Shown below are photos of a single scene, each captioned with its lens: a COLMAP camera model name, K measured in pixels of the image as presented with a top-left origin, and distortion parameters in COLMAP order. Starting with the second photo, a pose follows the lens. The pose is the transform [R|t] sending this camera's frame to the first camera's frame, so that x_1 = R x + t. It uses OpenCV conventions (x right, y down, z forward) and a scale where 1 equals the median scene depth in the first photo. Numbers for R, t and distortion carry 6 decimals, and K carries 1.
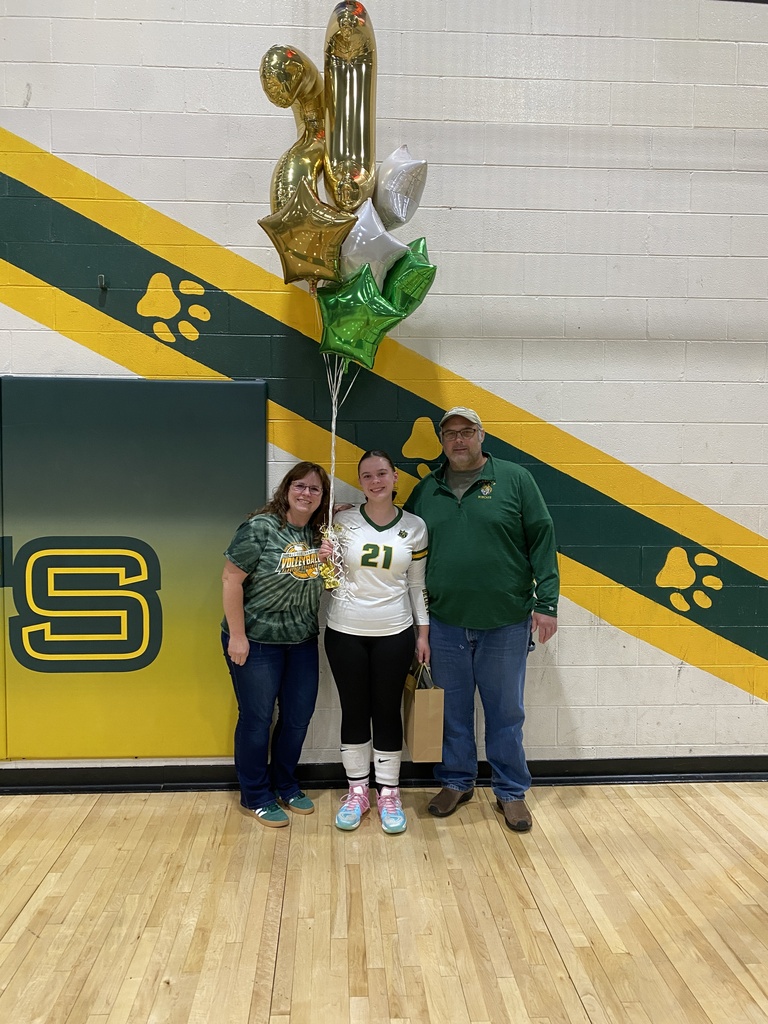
lens RADIAL K [[905.8, 0, 384.0], [0, 905.8, 512.0], [0, 0, 1]] dist [0.060967, -0.146526]
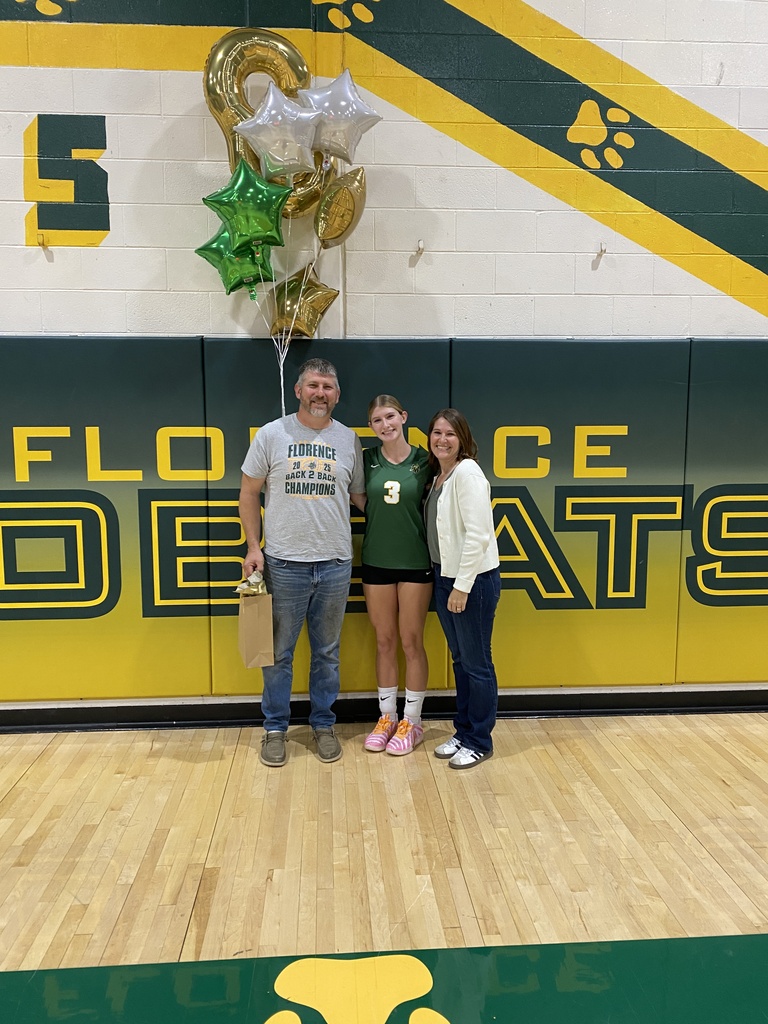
lens RADIAL K [[905.8, 0, 384.0], [0, 905.8, 512.0], [0, 0, 1]] dist [0.060967, -0.146526]
pose [[0.999934, -0.009232, 0.006805, -0.784866], [0.008758, 0.997734, 0.066709, -0.016785], [-0.007406, -0.066645, 0.997749, -0.100734]]
